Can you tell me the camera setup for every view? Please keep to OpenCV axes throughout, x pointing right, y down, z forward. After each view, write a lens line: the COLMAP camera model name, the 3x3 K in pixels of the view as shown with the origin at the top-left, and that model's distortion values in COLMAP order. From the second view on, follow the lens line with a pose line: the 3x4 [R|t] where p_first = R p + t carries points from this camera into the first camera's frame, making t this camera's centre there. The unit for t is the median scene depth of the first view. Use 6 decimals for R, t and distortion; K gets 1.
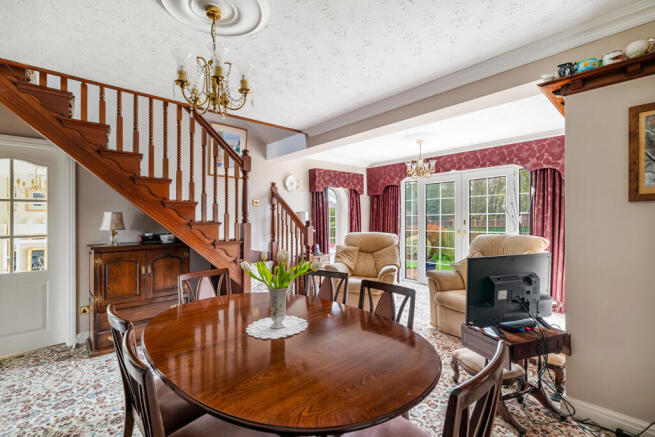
lens RADIAL K [[307.8, 0, 327.5], [0, 307.8, 218.5], [0, 0, 1]] dist [0.025337, 0.000100]
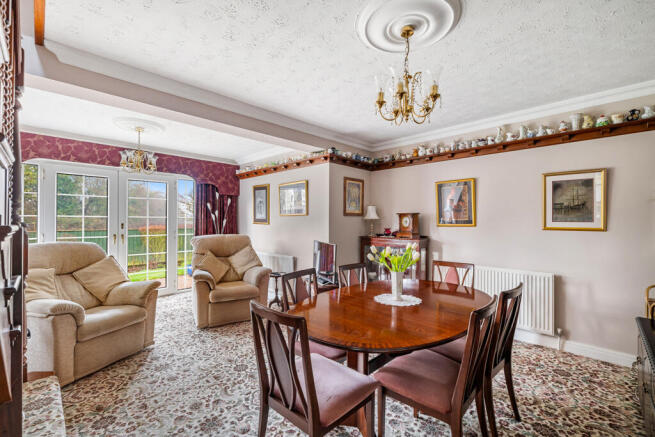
lens RADIAL K [[286.6, 0, 325.5], [0, 286.6, 222.9], [0, 0, 1]] dist [0.001722, 0.000172]
pose [[-0.079801, 0.004055, 0.996803, -0.571616], [-0.004620, 0.999979, -0.004438, 0.007982], [-0.996800, -0.004959, -0.079781, 0.613056]]
